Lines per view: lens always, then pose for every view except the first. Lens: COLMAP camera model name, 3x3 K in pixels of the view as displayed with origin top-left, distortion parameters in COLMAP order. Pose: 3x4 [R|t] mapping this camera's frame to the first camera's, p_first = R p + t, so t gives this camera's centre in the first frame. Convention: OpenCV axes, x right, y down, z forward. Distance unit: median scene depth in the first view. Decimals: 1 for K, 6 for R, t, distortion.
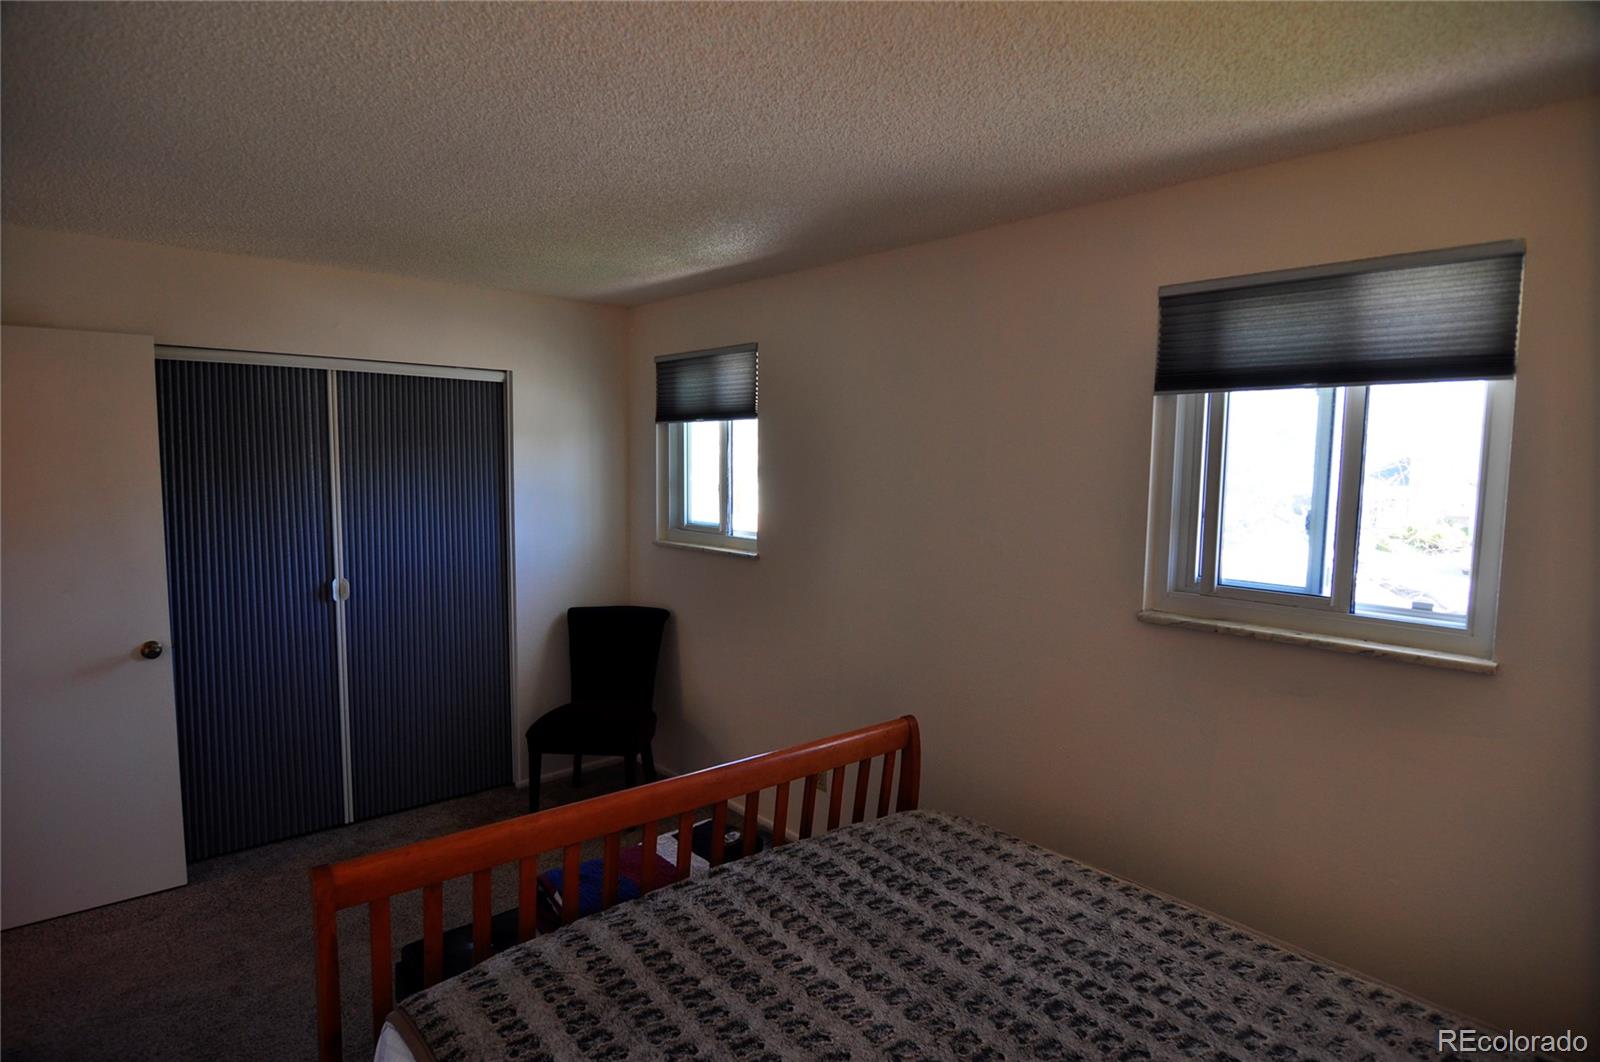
lens RADIAL K [[845.3, 0, 800.0], [0, 845.3, 531.0], [0, 0, 1]] dist [-0.021505, -0.000181]
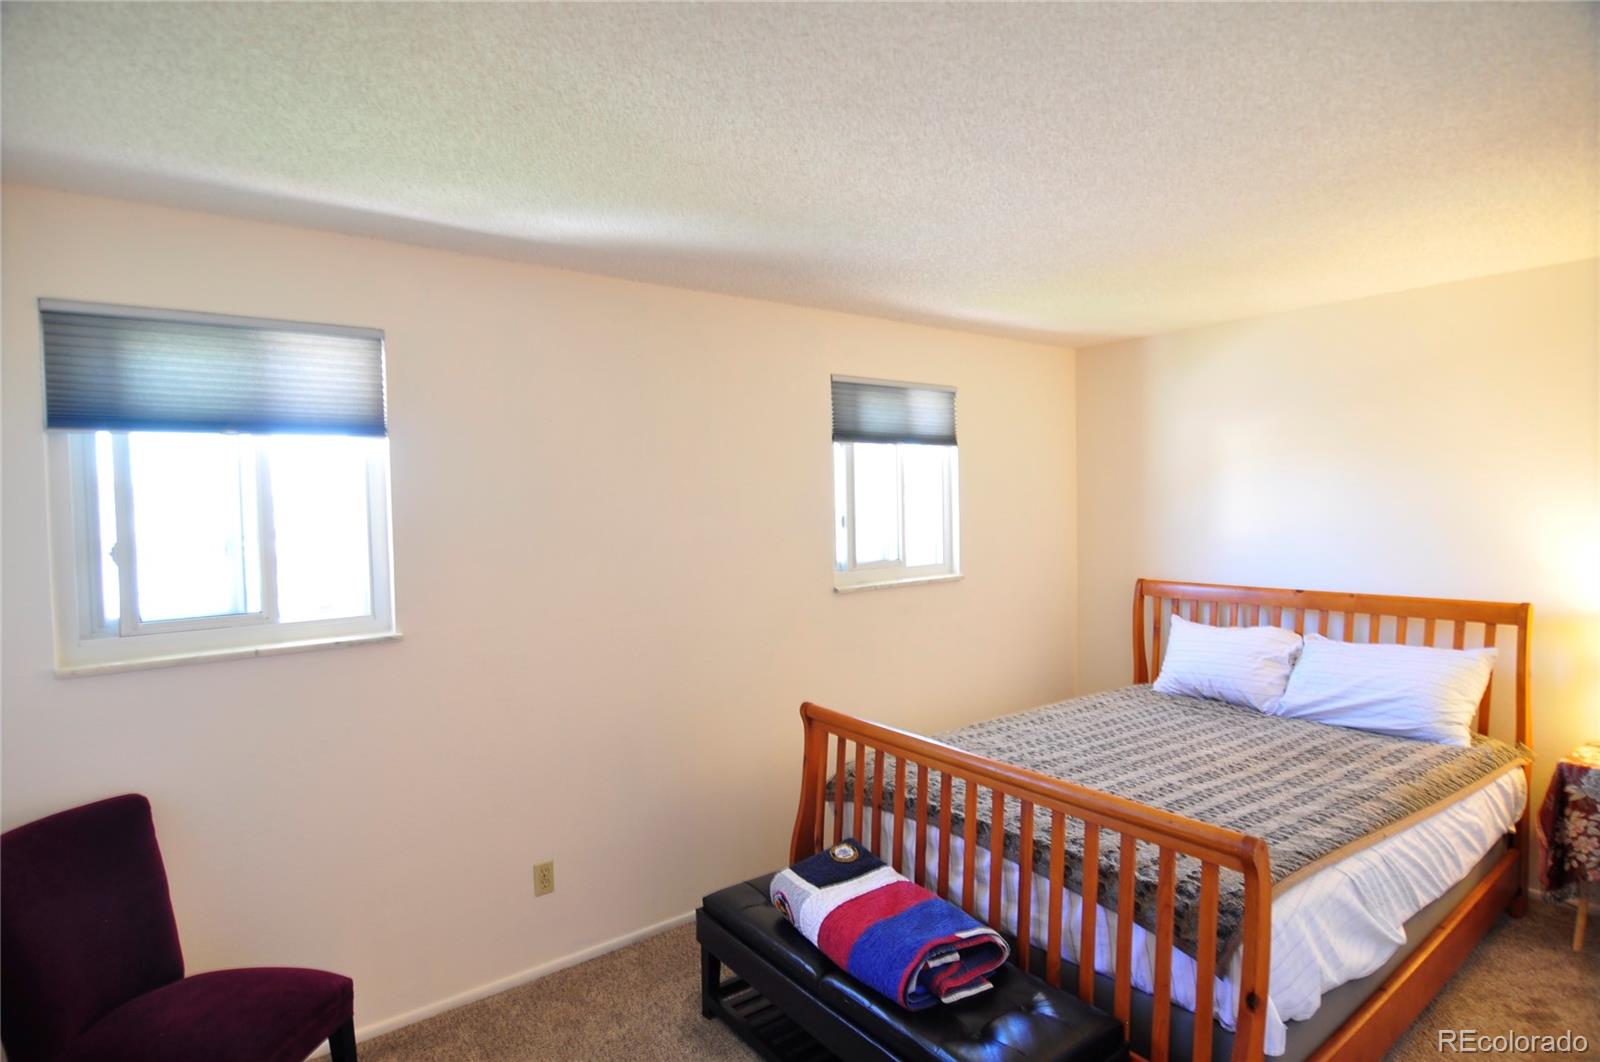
lens RADIAL K [[845.3, 0, 800.0], [0, 845.3, 531.0], [0, 0, 1]] dist [-0.021505, -0.000181]
pose [[0.087321, -0.043715, 0.995221, -1.152564], [0.111388, 0.993200, 0.033853, -0.062871], [-0.989933, 0.107900, 0.091596, 0.957371]]
